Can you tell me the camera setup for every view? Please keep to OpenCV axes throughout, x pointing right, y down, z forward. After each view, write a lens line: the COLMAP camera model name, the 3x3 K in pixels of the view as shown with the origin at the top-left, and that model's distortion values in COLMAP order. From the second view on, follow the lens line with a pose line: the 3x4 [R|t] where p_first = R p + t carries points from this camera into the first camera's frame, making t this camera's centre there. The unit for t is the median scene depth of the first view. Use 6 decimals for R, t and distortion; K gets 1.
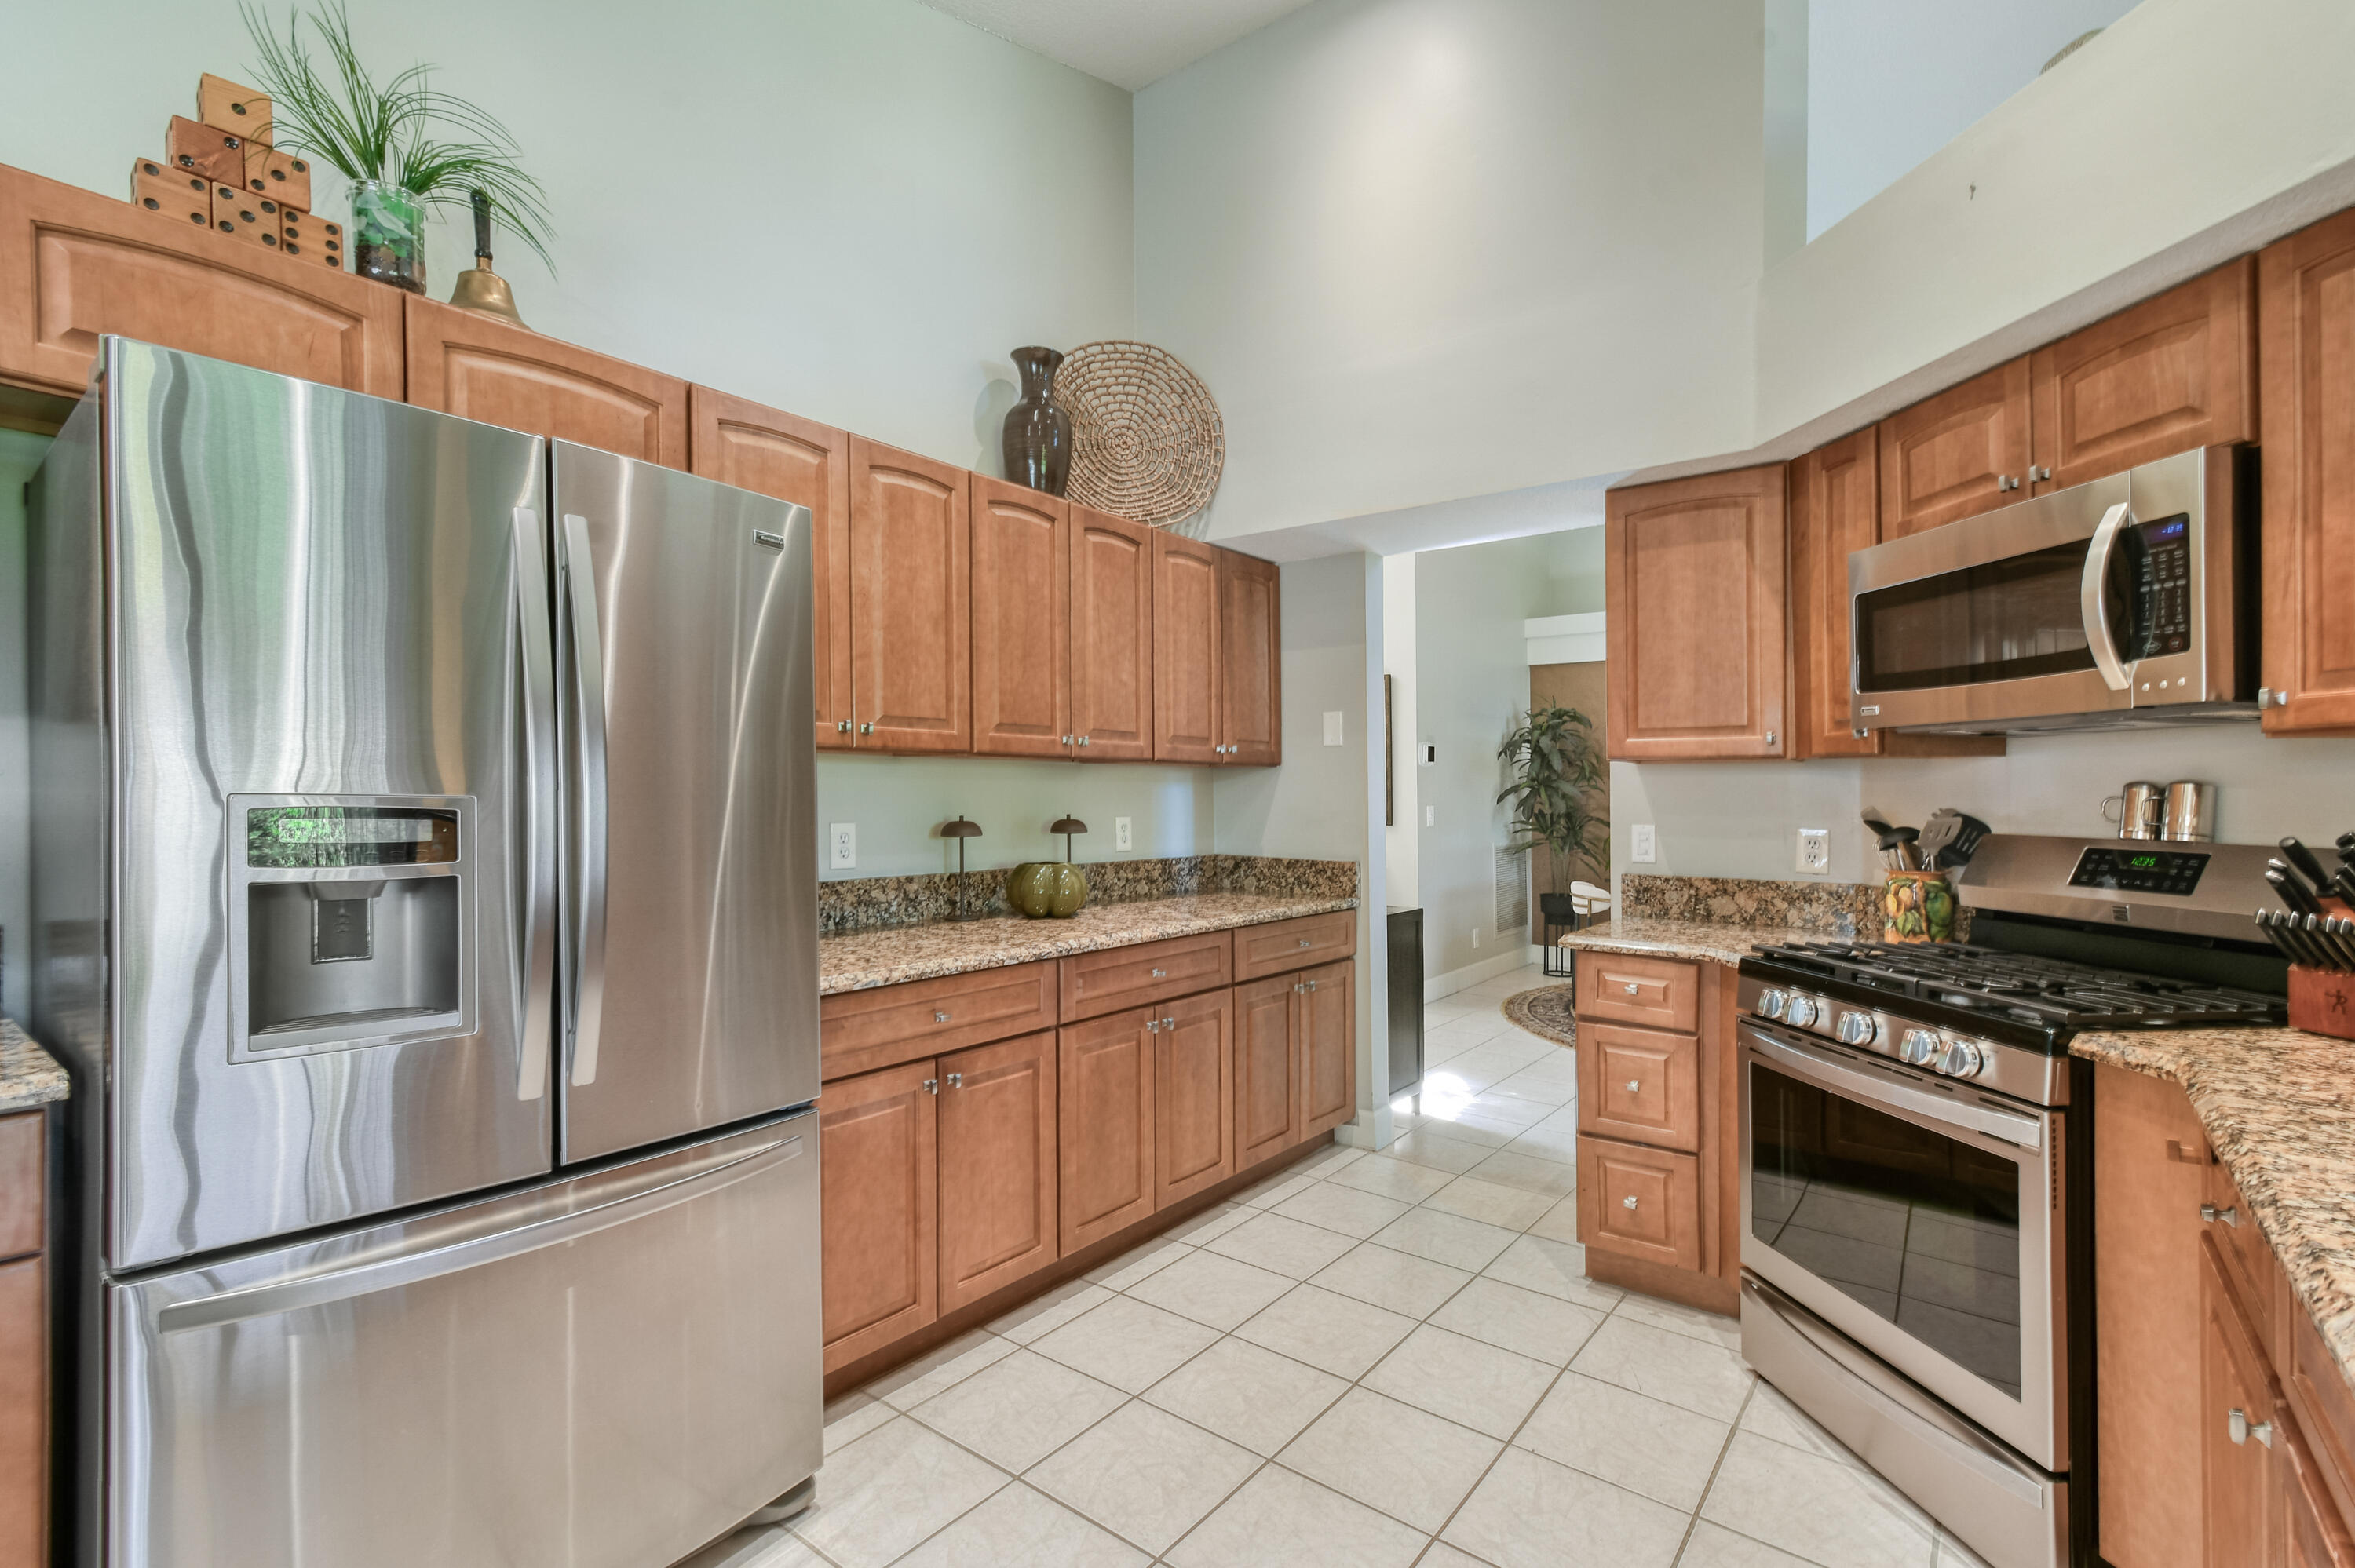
lens RADIAL K [[1057.6, 0, 1177.5], [0, 1057.6, 791.6], [0, 0, 1]] dist [0.014560, -0.006695]
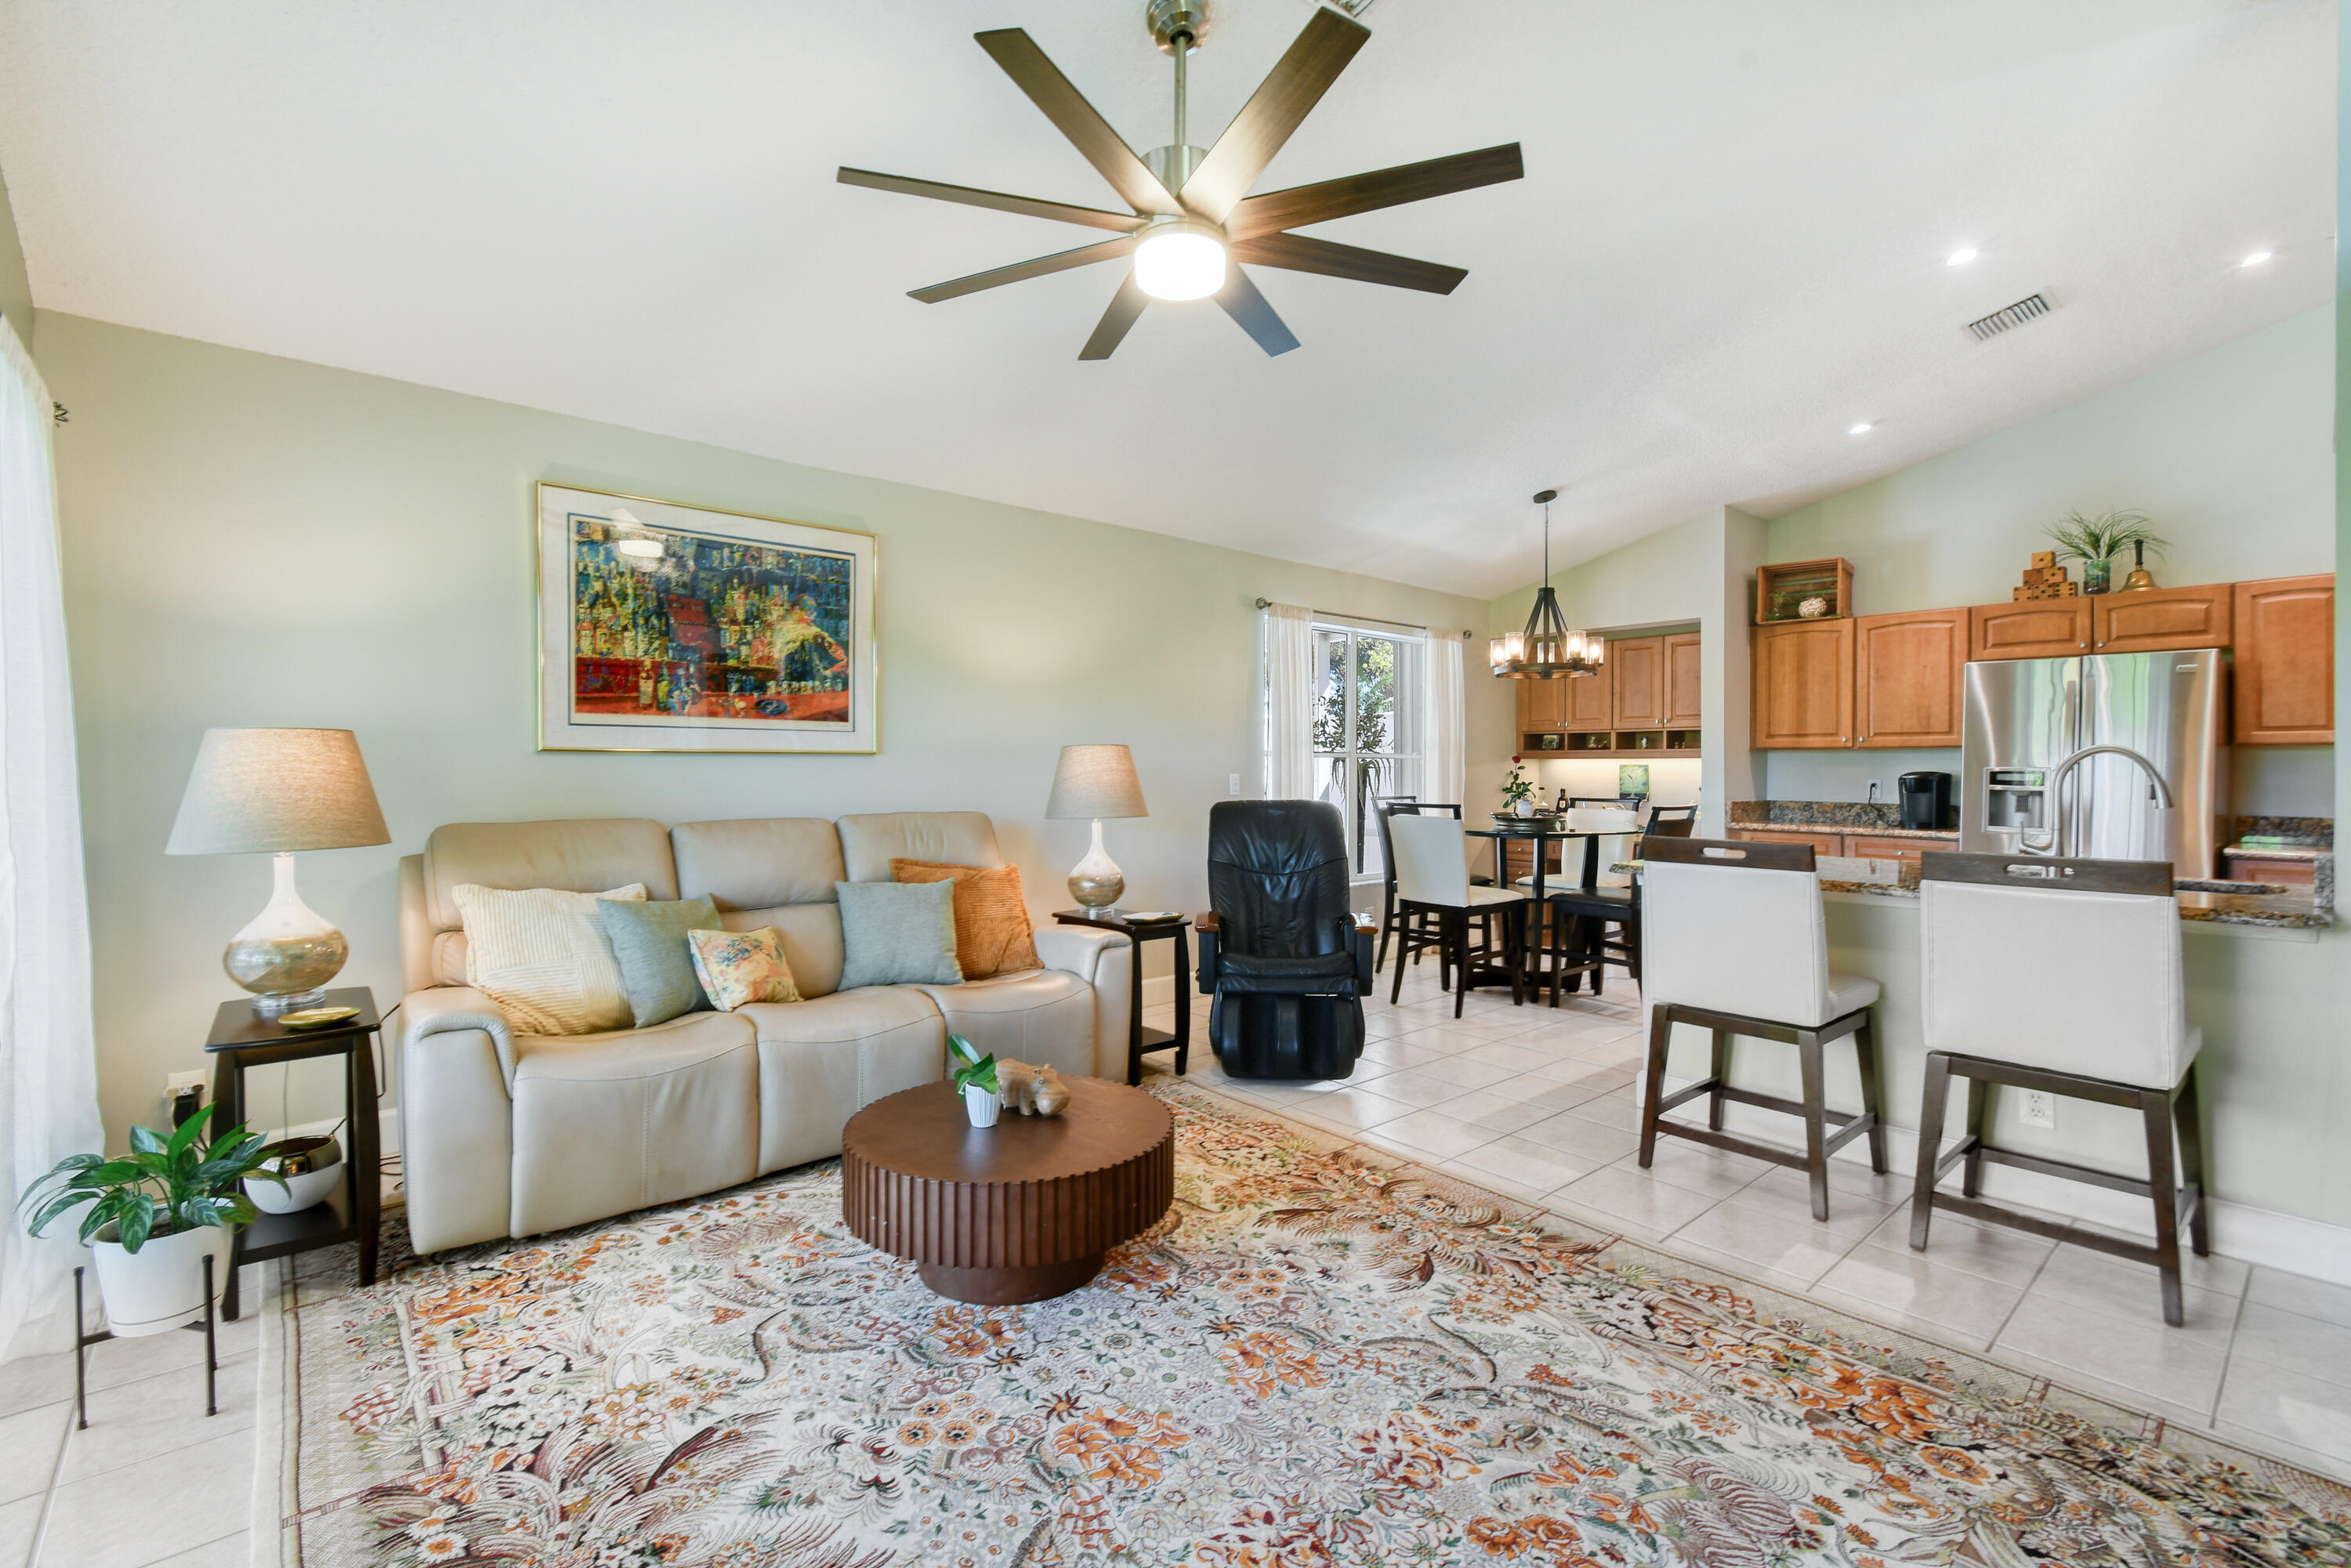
lens RADIAL K [[1055.9, 0, 1185.1], [0, 1055.9, 767.7], [0, 0, 1]] dist [0.014560, -0.006695]
pose [[-0.195055, -0.005682, -0.980776, 1.737928], [-0.006761, 0.999967, -0.004449, 0.020762], [0.980769, 0.005763, -0.195087, -0.582689]]
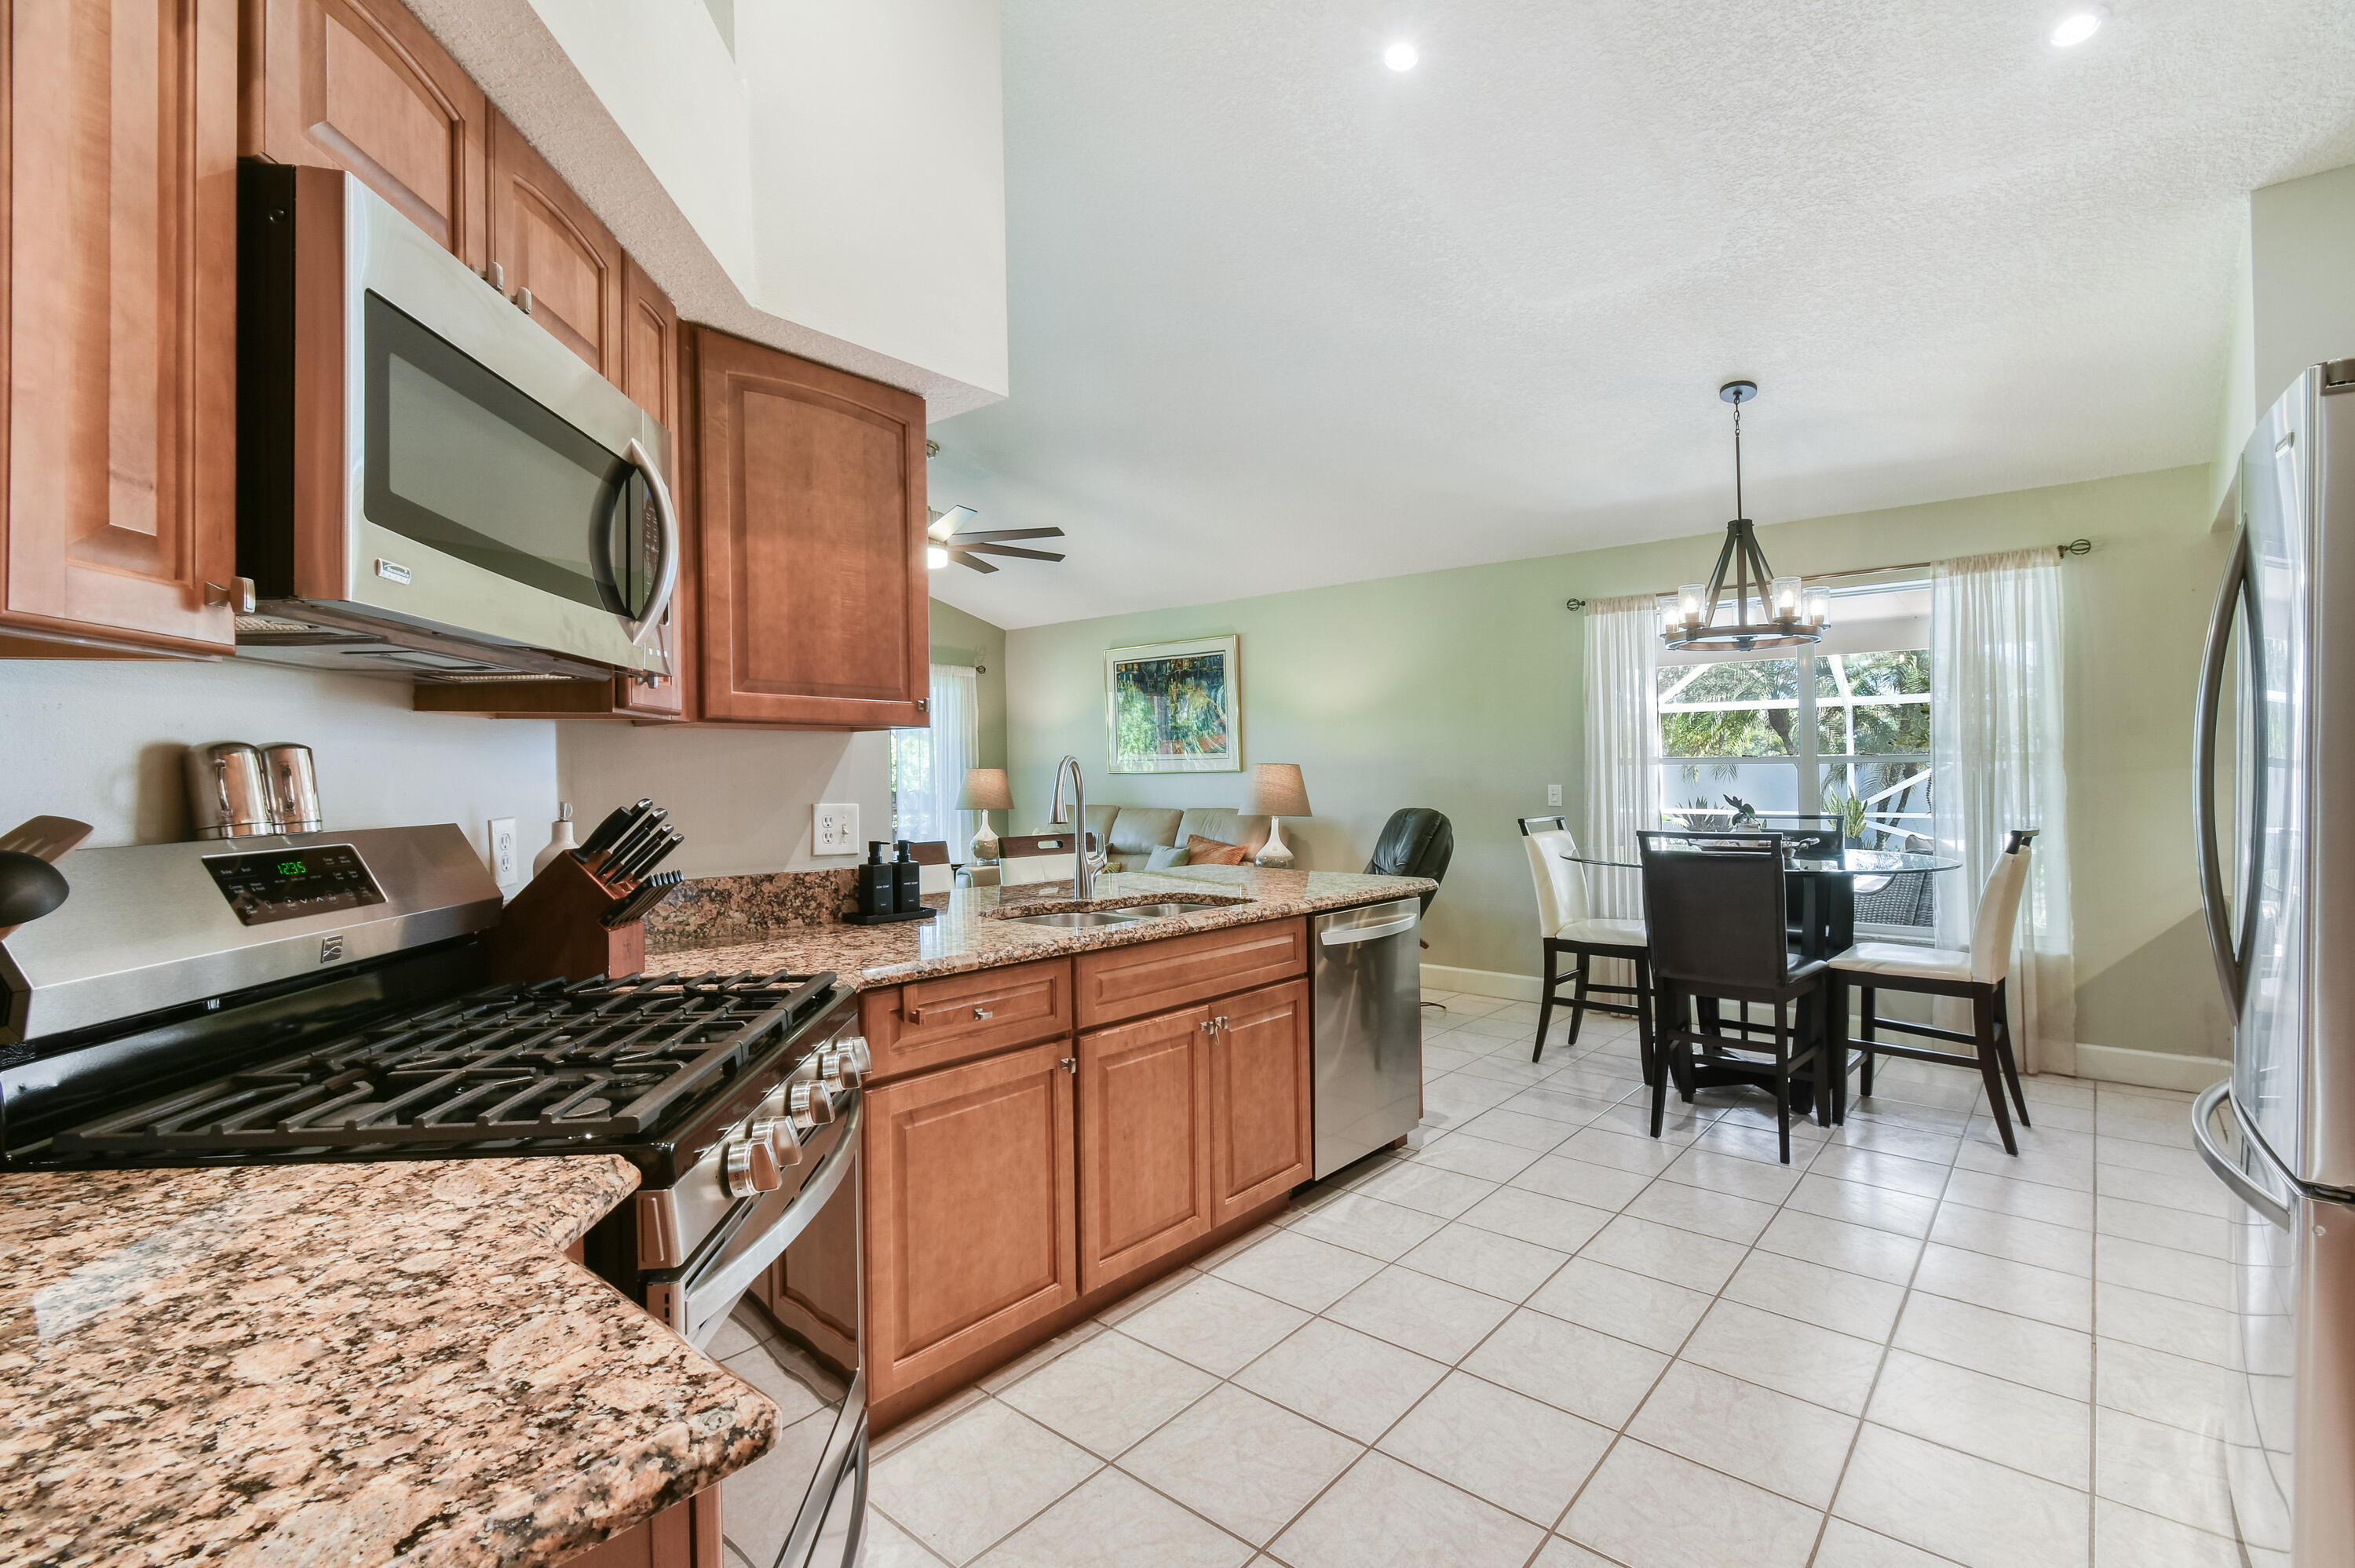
lens RADIAL K [[1057.6, 0, 1197.7], [0, 1057.6, 775.2], [0, 0, 1]] dist [0.014560, -0.006695]
pose [[-0.999167, -0.000373, 0.040816, 0.246069], [-0.000497, 0.999995, -0.003032, 0.013564], [-0.040815, -0.003049, -0.999162, 1.216476]]
